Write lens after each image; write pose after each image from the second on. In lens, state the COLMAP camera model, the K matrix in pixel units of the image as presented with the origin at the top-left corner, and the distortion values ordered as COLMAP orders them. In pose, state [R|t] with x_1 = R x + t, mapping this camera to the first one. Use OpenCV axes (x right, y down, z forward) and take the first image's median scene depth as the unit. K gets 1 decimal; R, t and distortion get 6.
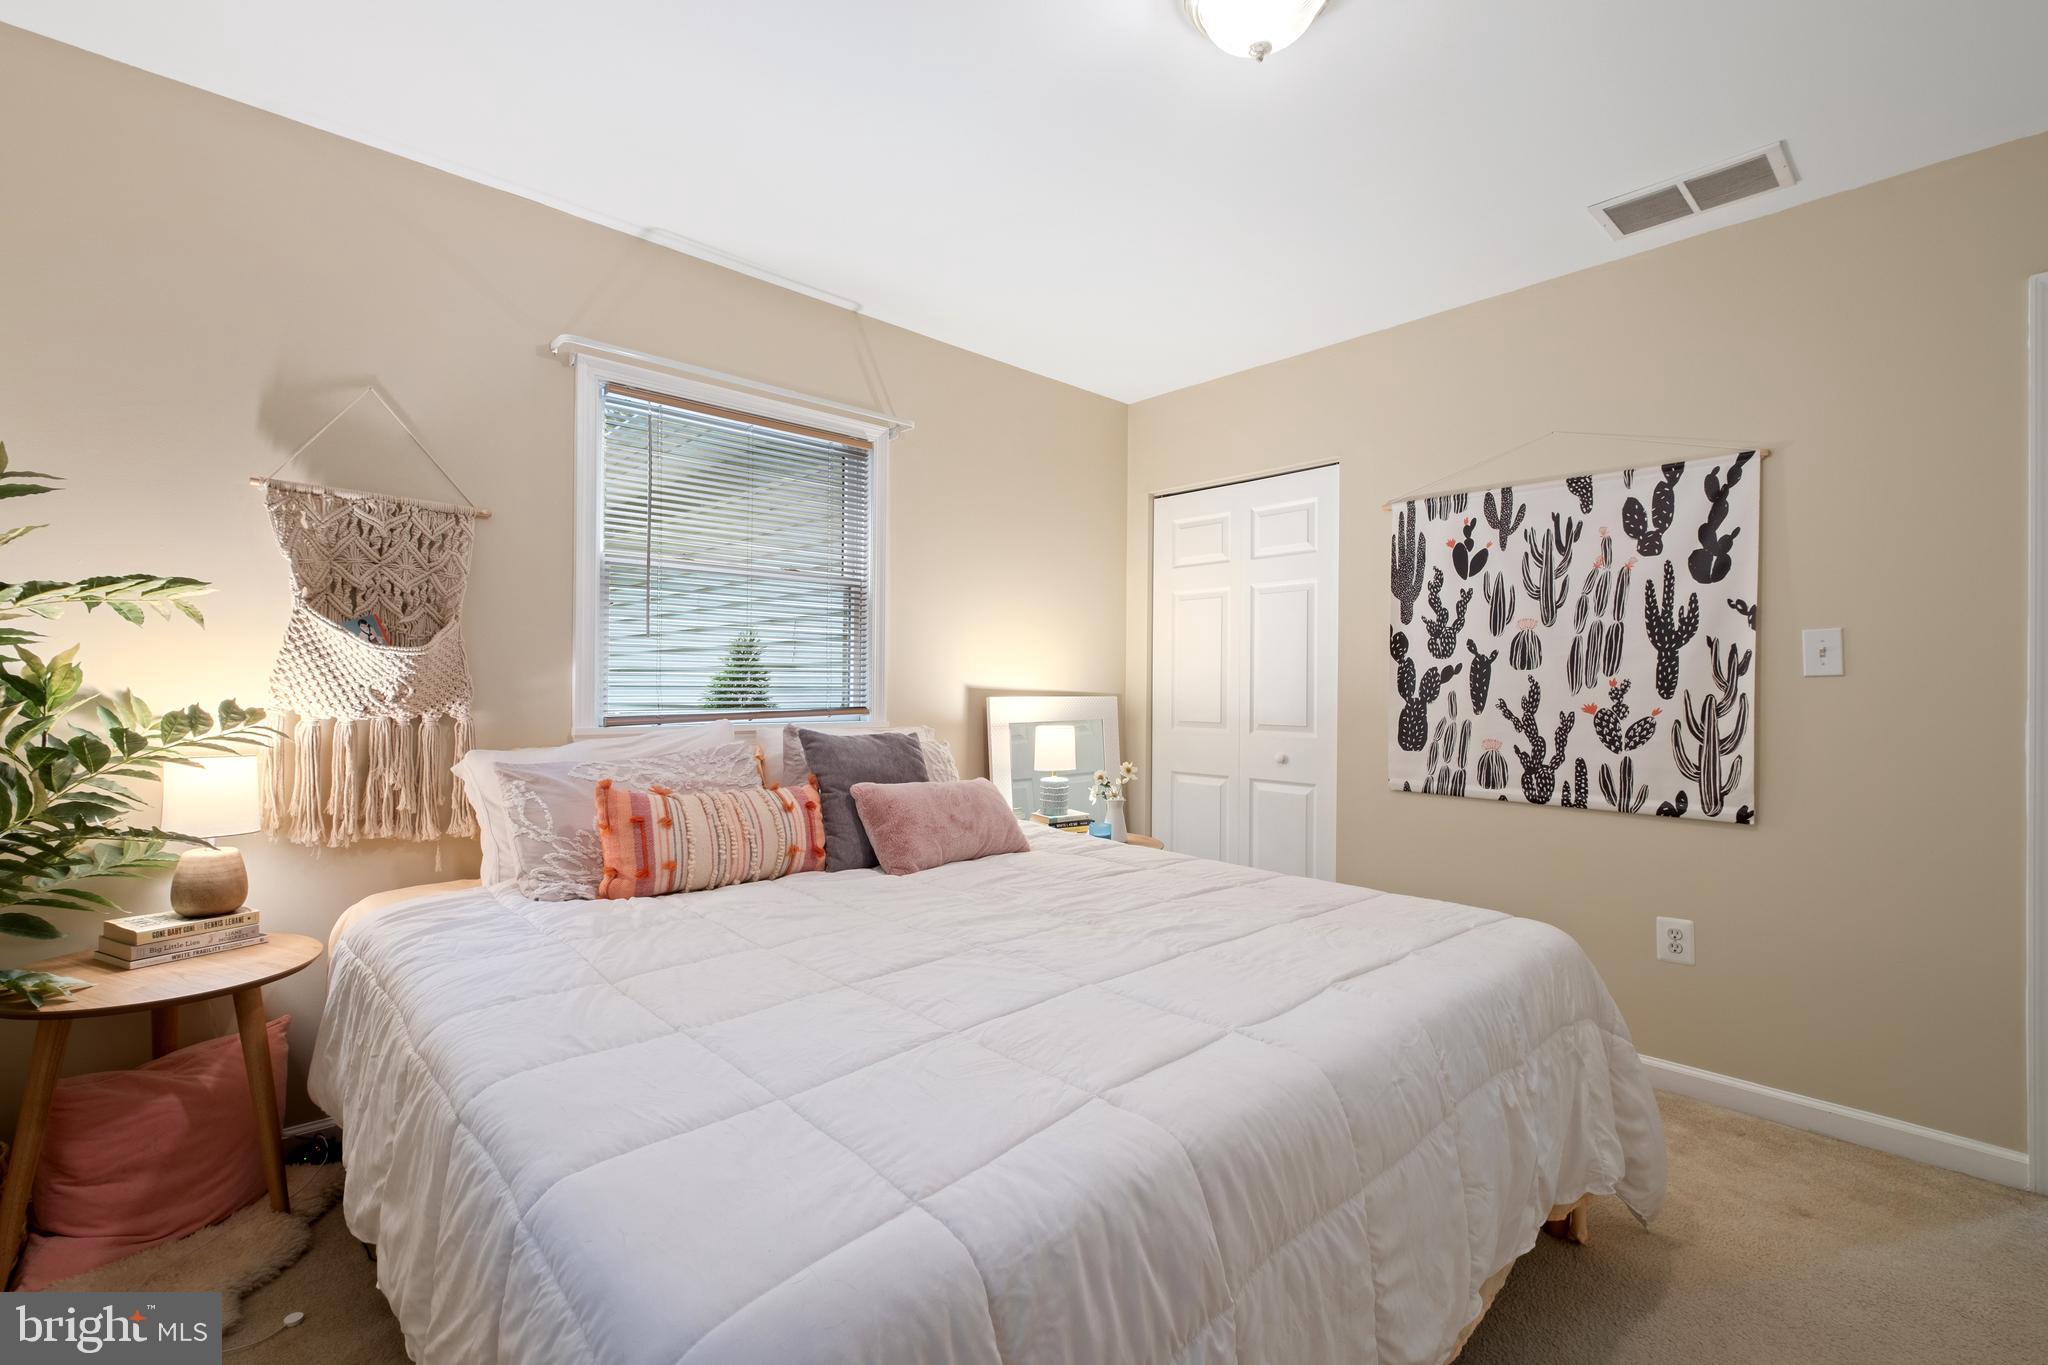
lens RADIAL K [[882.4, 0, 1023.0], [0, 882.4, 697.2], [0, 0, 1]] dist [0.001525, 0.000216]
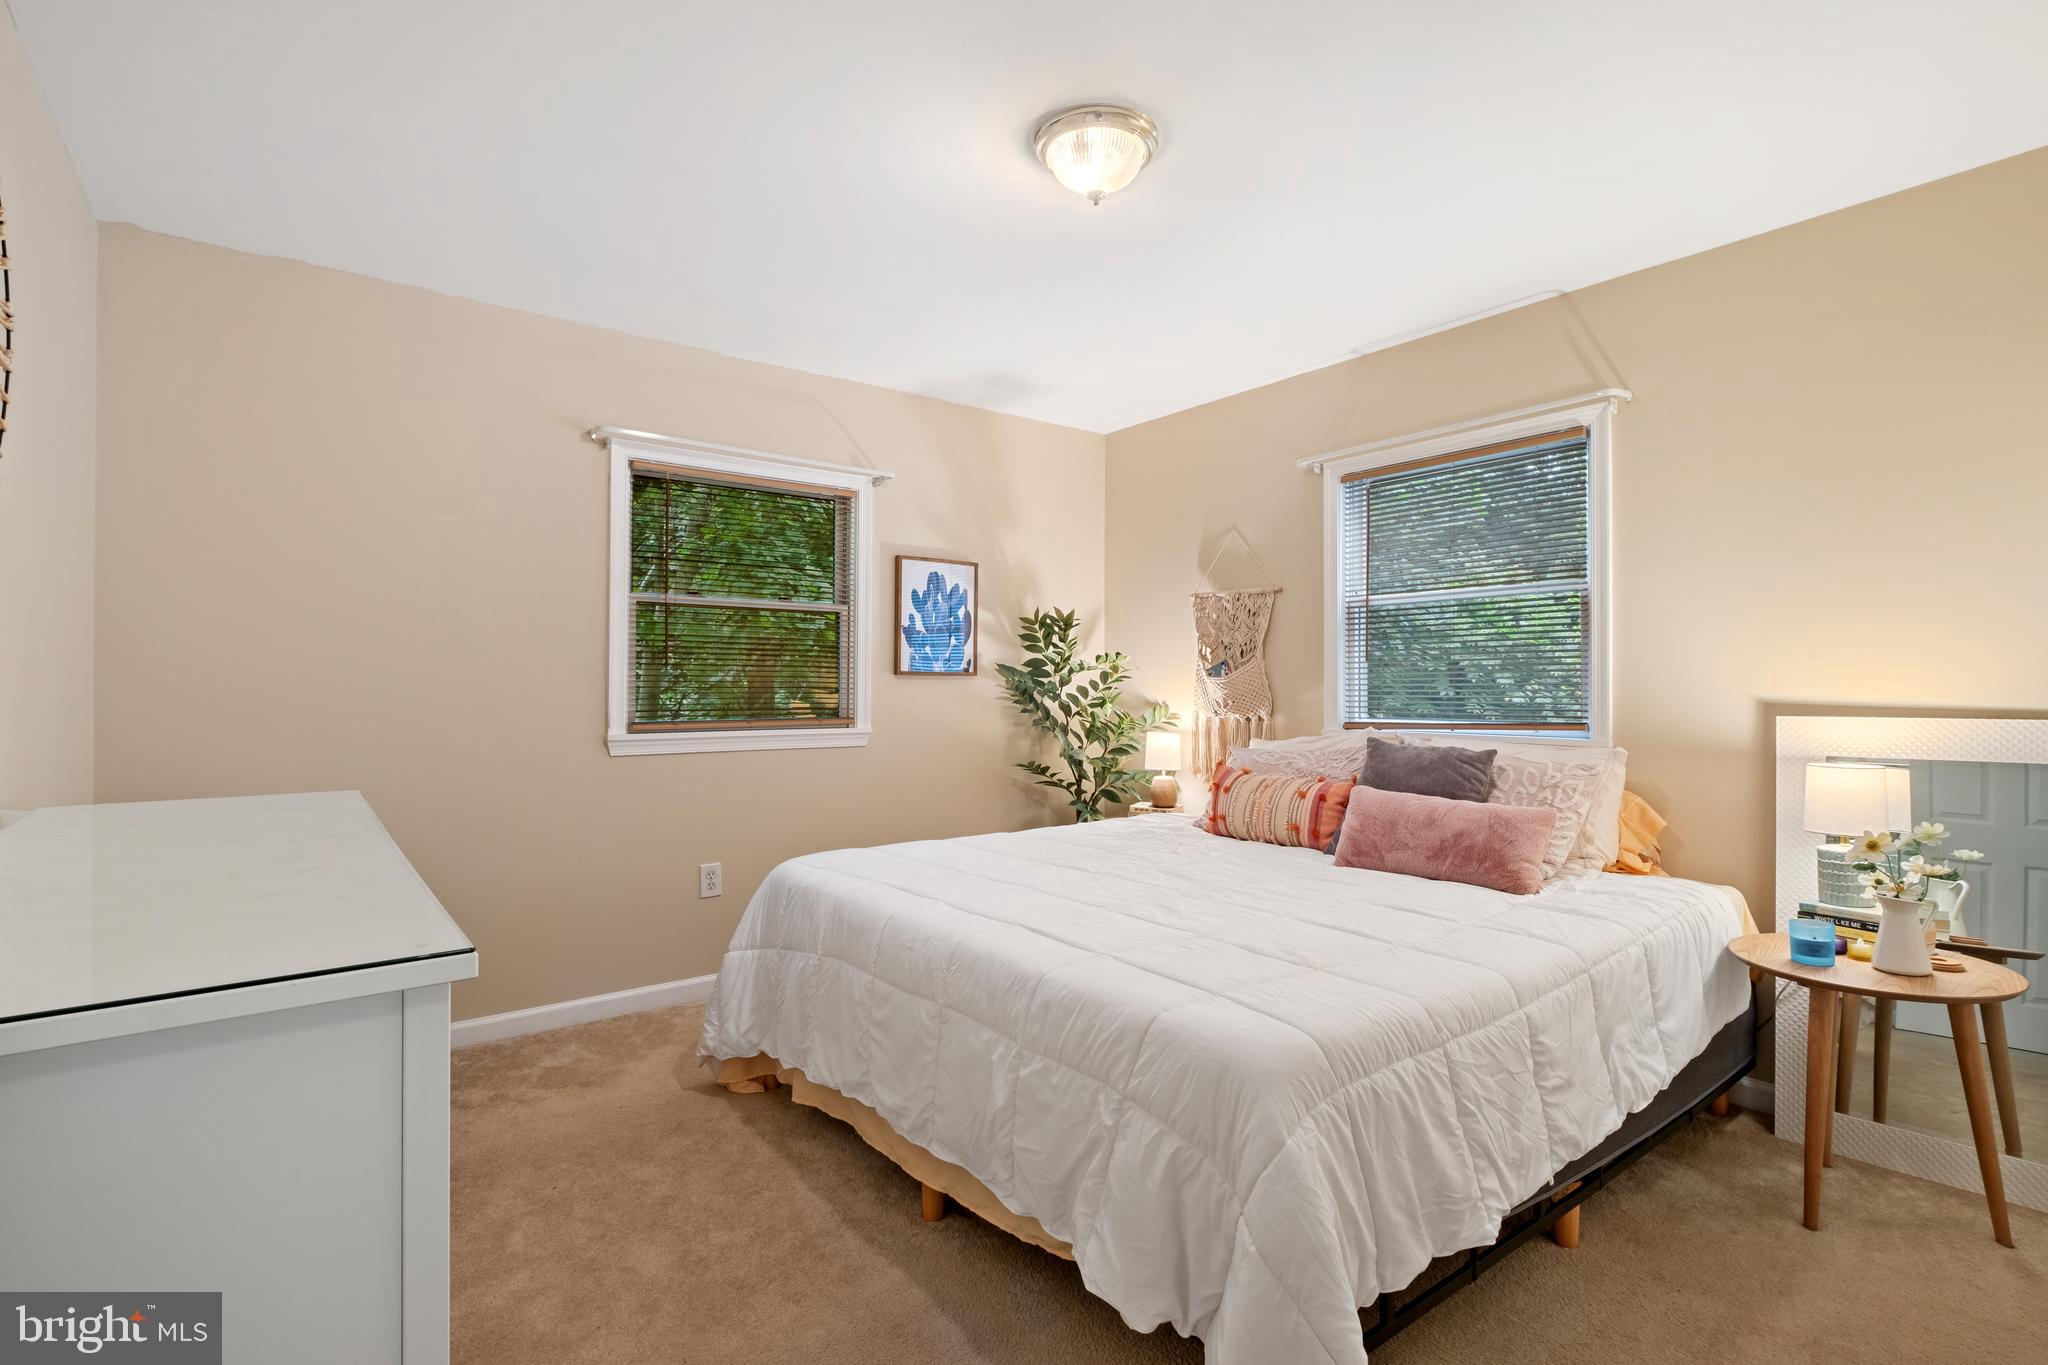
lens RADIAL K [[962.4, 0, 1022.6], [0, 962.4, 683.5], [0, 0, 1]] dist [-0.000122, 0.000022]
pose [[-0.082259, -0.002884, -0.996607, 1.231602], [0.001133, 0.999995, -0.002988, -0.037863], [0.996610, -0.001375, -0.082255, 0.737460]]
